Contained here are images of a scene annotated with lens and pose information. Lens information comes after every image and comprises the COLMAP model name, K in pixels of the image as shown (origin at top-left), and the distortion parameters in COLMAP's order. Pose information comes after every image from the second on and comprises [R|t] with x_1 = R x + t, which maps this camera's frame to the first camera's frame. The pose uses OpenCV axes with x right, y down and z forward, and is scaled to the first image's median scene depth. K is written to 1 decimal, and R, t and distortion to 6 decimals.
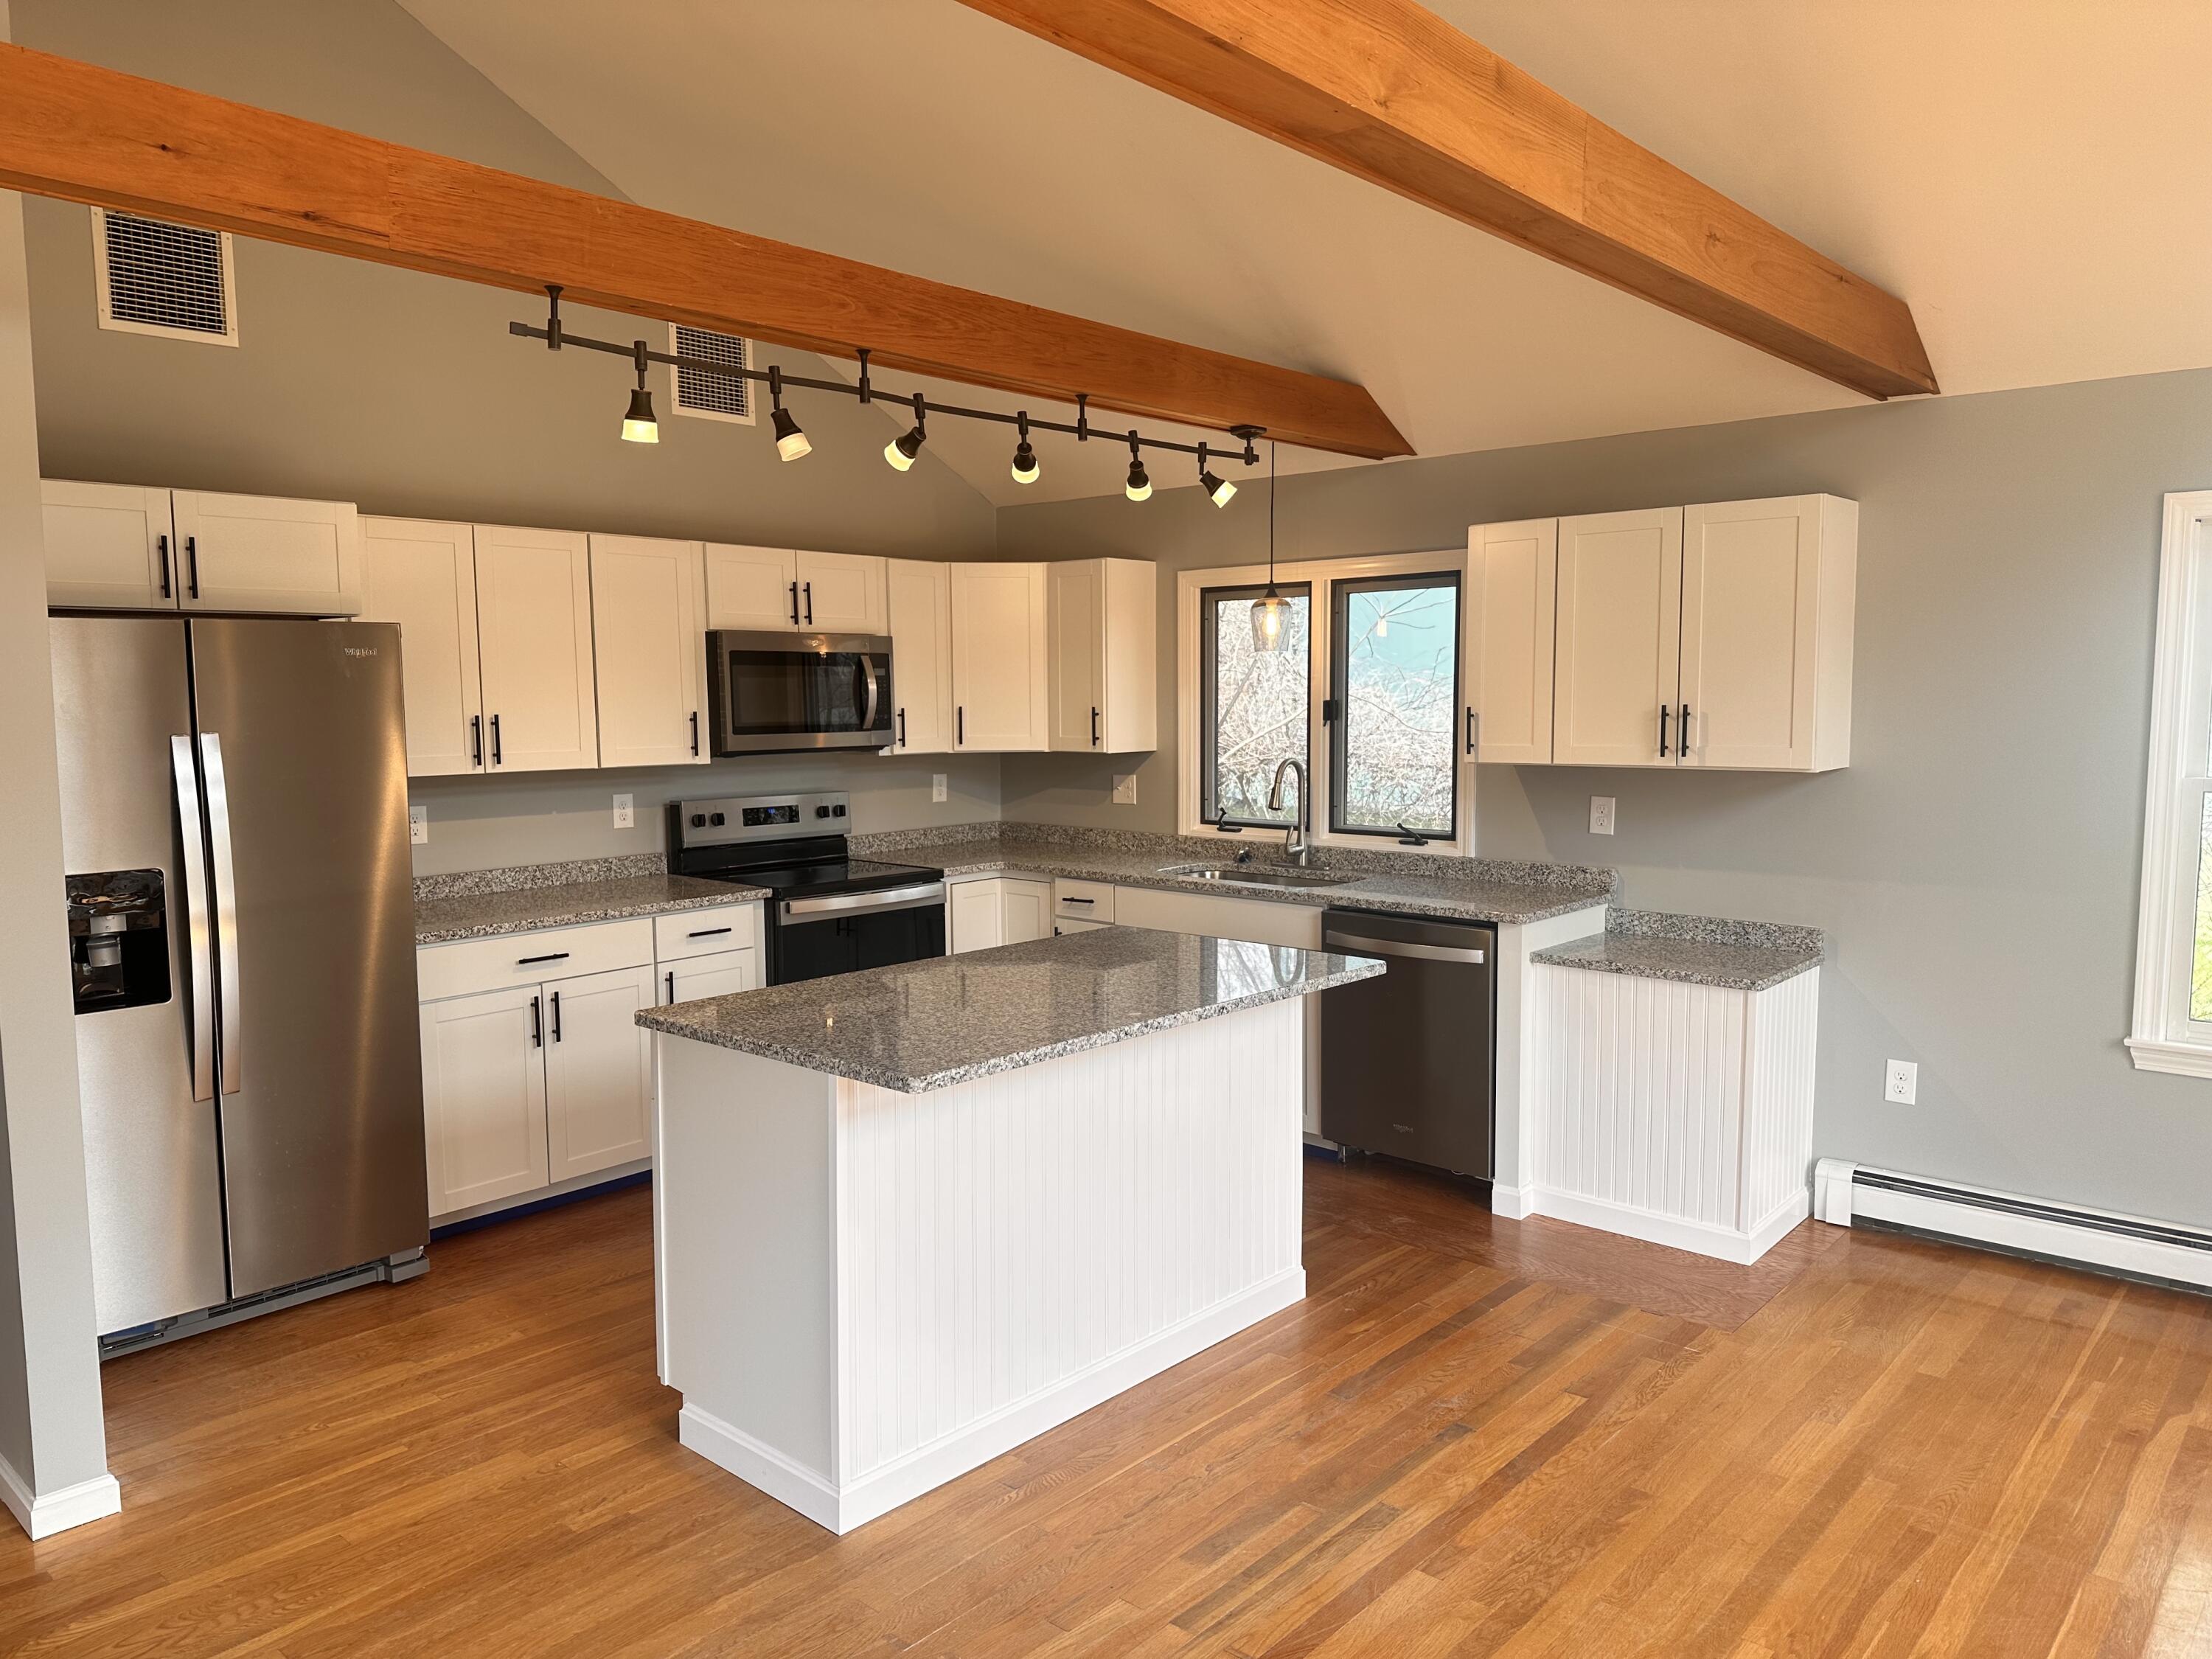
lens RADIAL K [[1545.0, 0, 1097.4], [0, 1545.0, 842.1], [0, 0, 1]] dist [0.049601, -0.060271]
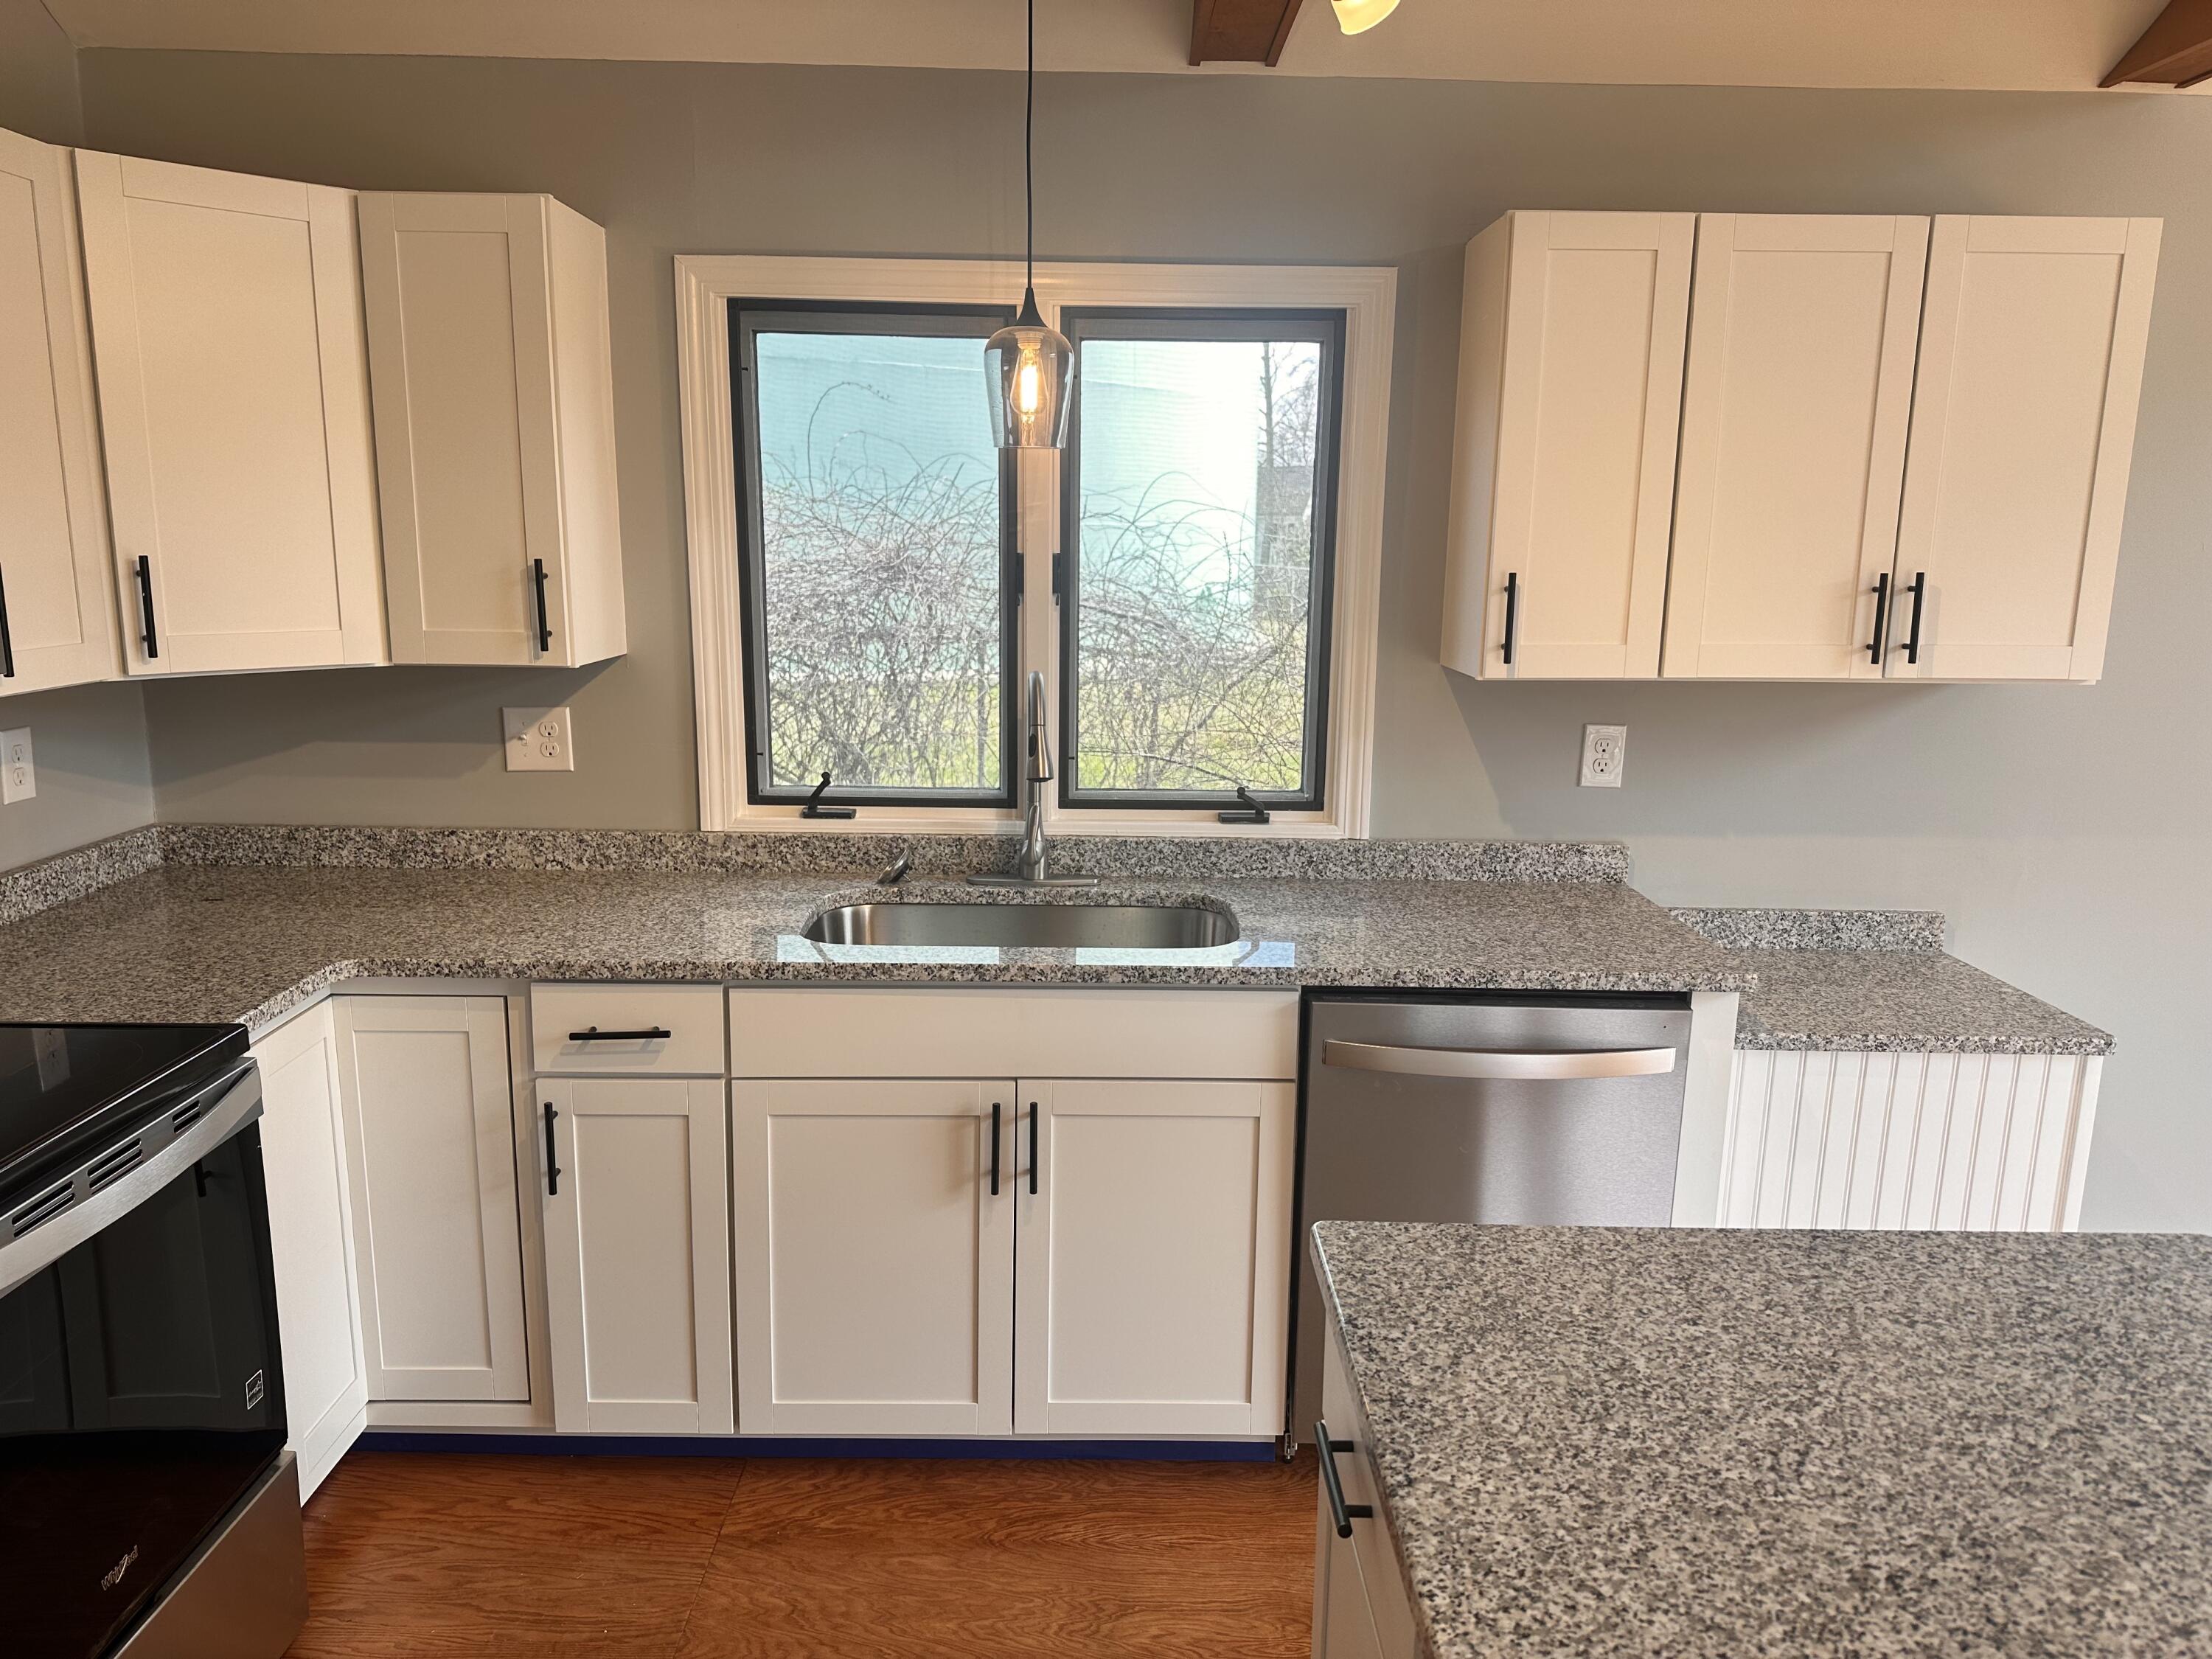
lens RADIAL K [[1545.0, 0, 1115.8], [0, 1545.0, 834.2], [0, 0, 1]] dist [0.049601, -0.060271]
pose [[0.733522, -0.116991, 0.669522, -0.236099], [0.047810, 0.991516, 0.120875, -0.075145], [-0.677982, -0.056654, 0.732892, 0.764221]]
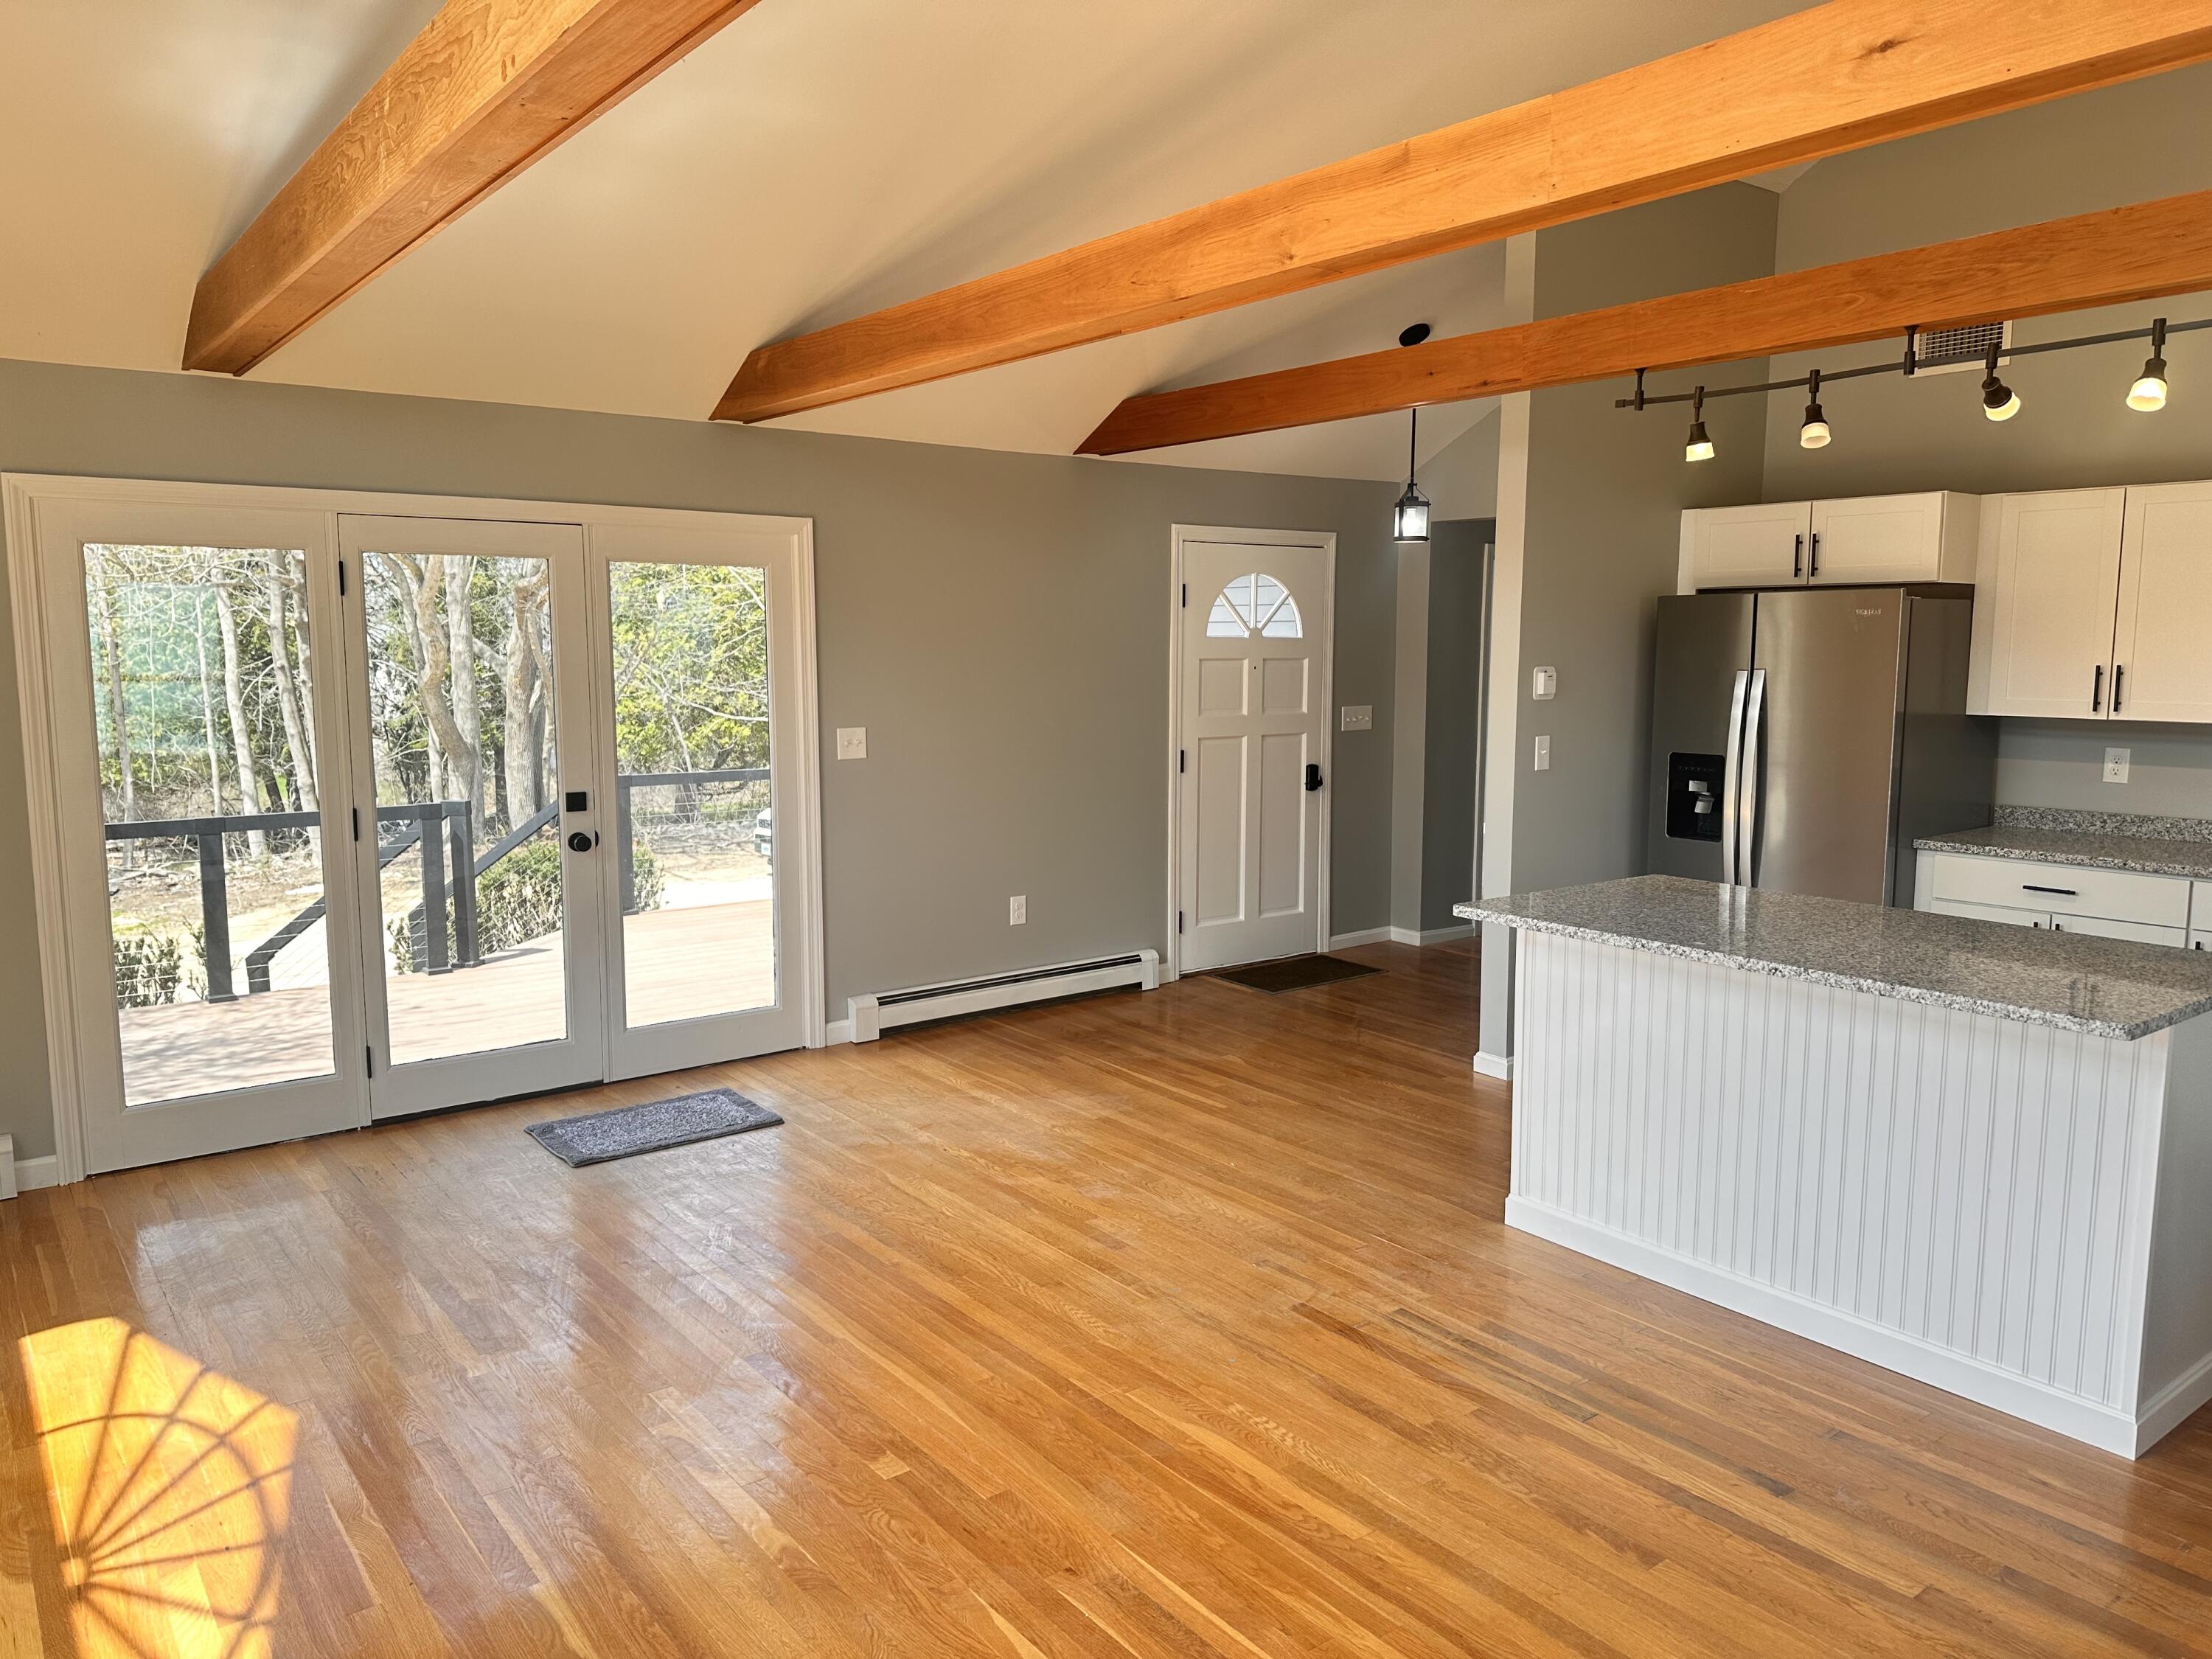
lens RADIAL K [[1545.0, 0, 1105.5], [0, 1545.0, 828.8], [0, 0, 1]] dist [0.049601, -0.060271]
pose [[-0.185232, 0.126620, -0.974503, 0.828456], [-0.097259, 0.984433, 0.146397, -0.062869], [0.977870, 0.121897, -0.170033, 0.541515]]
